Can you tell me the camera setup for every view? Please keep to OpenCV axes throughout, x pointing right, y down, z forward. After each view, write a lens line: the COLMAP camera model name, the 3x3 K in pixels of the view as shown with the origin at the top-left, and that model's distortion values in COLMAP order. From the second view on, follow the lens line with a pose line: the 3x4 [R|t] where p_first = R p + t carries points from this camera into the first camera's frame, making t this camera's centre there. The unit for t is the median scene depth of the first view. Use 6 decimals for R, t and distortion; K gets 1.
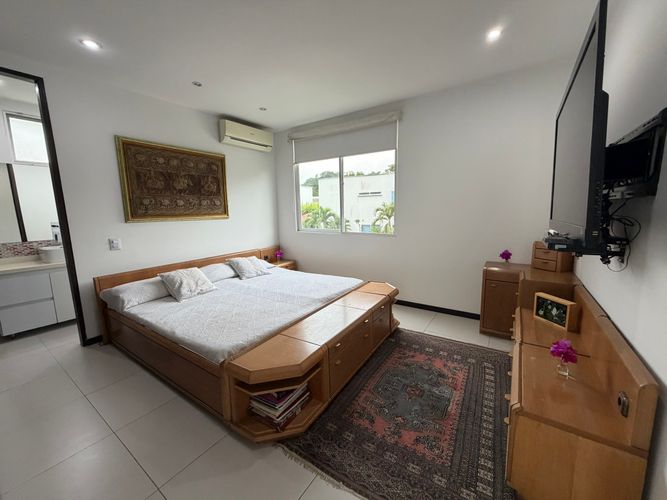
lens RADIAL K [[268.0, 0, 332.1], [0, 268.0, 249.3], [0, 0, 1]] dist [0.003667, 0.000683]
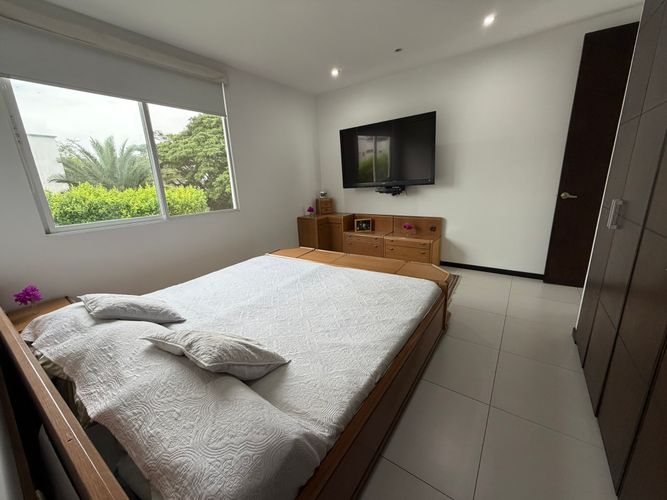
lens RADIAL K [[268.0, 0, 333.2], [0, 268.0, 250.0], [0, 0, 1]] dist [0.003667, 0.000683]
pose [[0.004288, -0.231592, 0.972804, -1.009468], [0.193344, 0.954648, 0.226417, -0.091666], [-0.981122, 0.187115, 0.048870, 0.877027]]
